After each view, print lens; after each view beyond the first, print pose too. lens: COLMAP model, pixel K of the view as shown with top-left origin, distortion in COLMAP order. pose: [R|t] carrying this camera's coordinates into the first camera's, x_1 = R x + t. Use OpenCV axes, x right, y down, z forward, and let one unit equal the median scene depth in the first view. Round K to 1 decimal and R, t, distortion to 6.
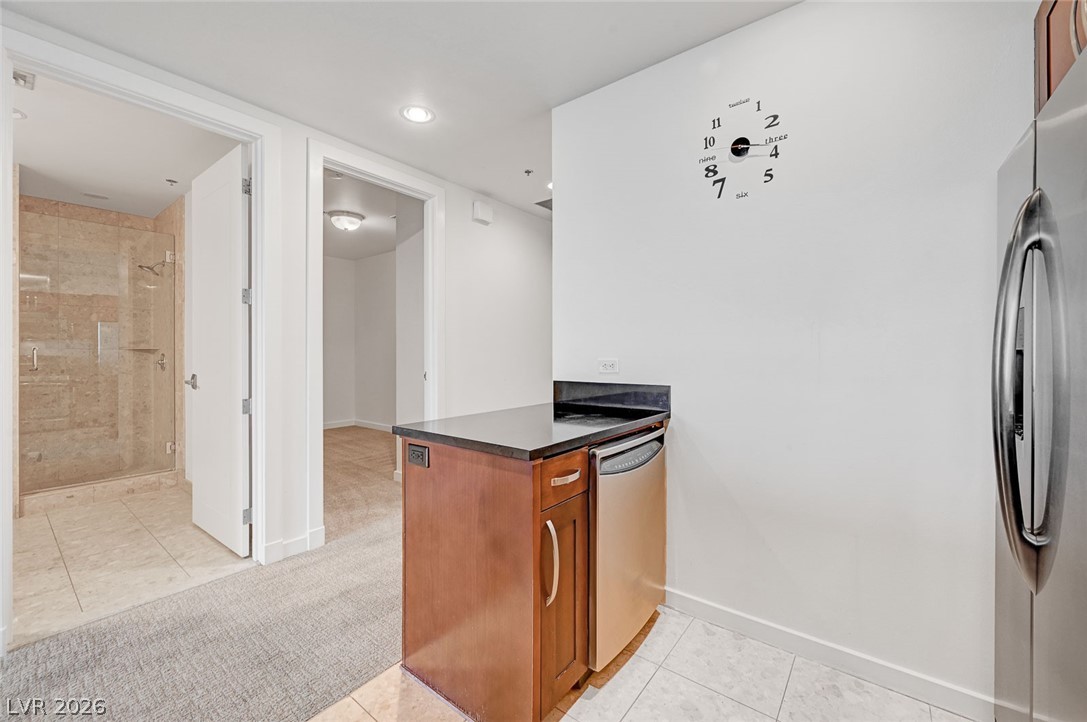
lens RADIAL K [[436.4, 0, 545.2], [0, 436.4, 351.2], [0, 0, 1]] dist [-0.002957, -0.000153]
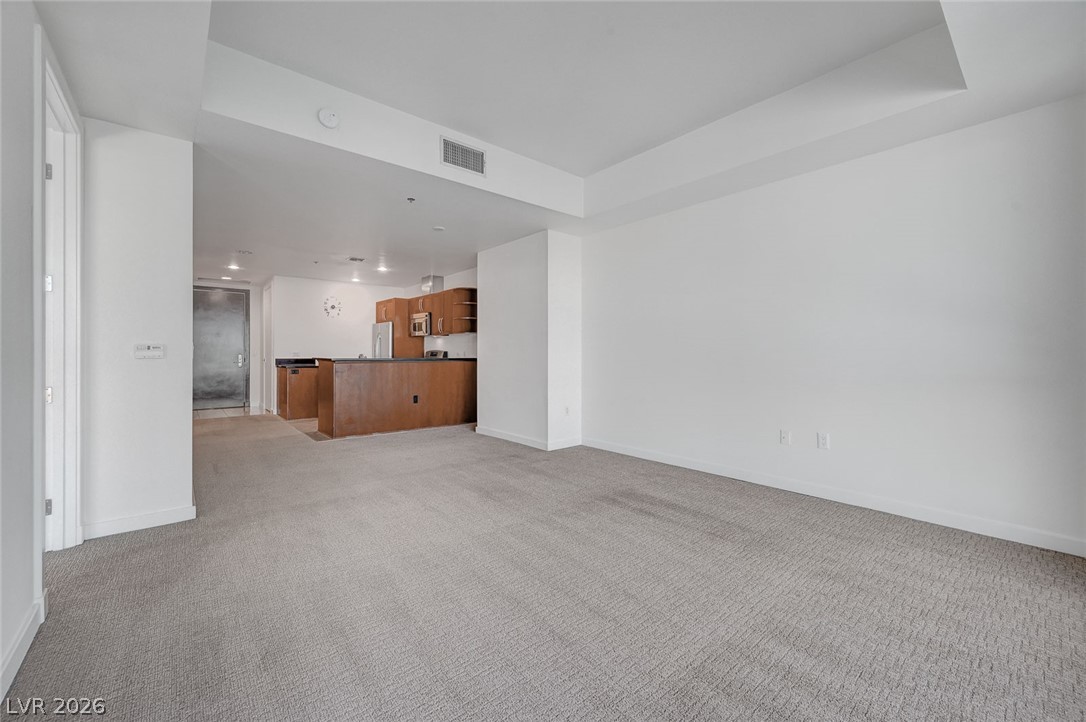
lens RADIAL K [[431.8, 0, 540.8], [0, 431.8, 350.4], [0, 0, 1]] dist [-0.000371, 0.000033]
pose [[0.208406, 0.008272, 0.978007, -3.563417], [-0.003093, 0.999965, -0.007799, 0.030783], [-0.978037, -0.001400, 0.208425, -2.122534]]
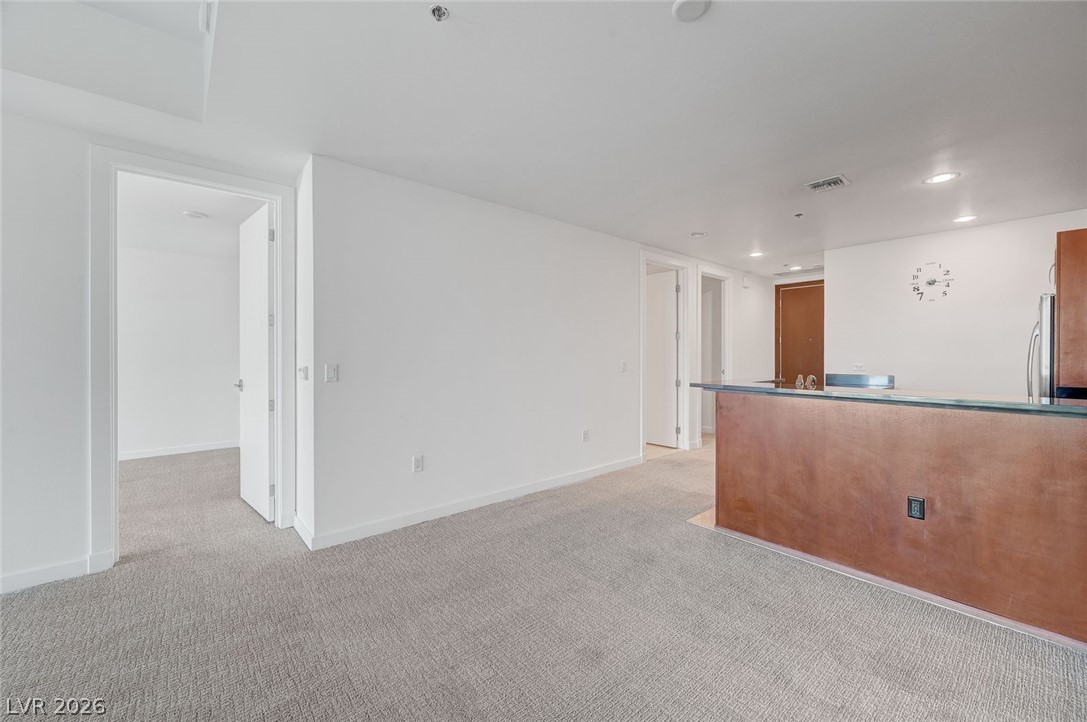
lens RADIAL K [[428.6, 0, 544.0], [0, 428.6, 356.5], [0, 0, 1]] dist [-0.002151, 0.000285]
pose [[0.979759, 0.003572, -0.200147, -1.231130], [-0.001832, 0.999959, 0.008877, -0.048587], [0.200171, -0.008331, 0.979726, -1.850613]]
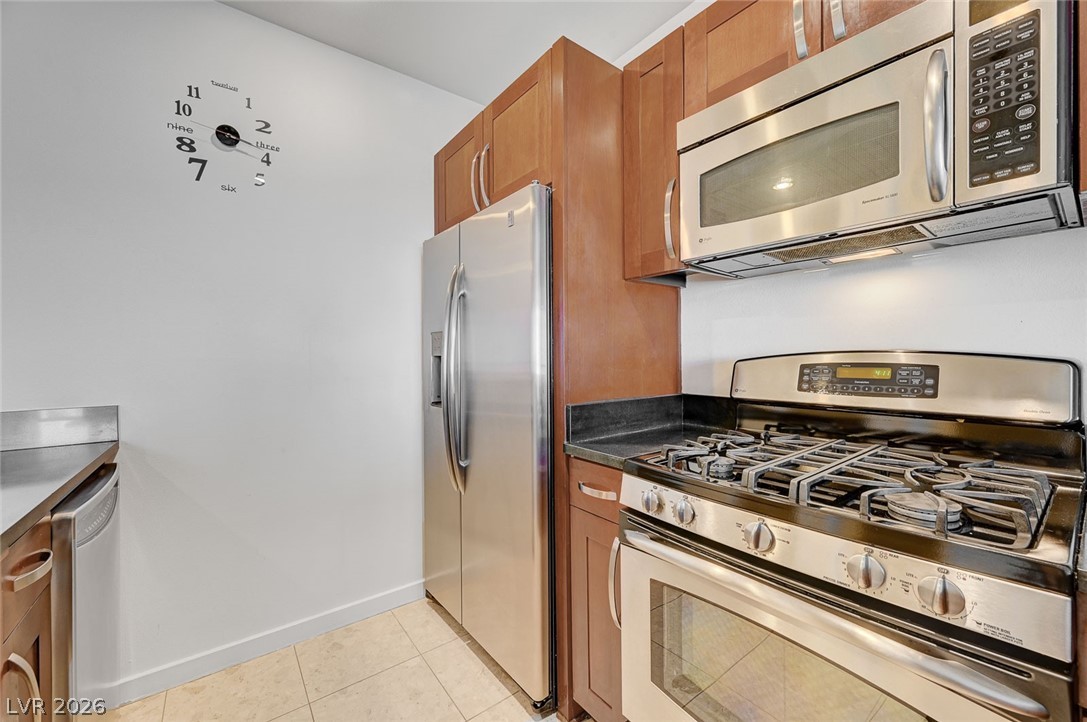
lens RADIAL K [[428.6, 0, 544.0], [0, 428.6, 356.5], [0, 0, 1]] dist [-0.002151, 0.000285]
pose [[0.258924, -0.002371, 0.965895, -0.244795], [0.007703, 0.999970, 0.000389, 0.001030], [-0.965867, 0.007339, 0.258934, 0.124541]]
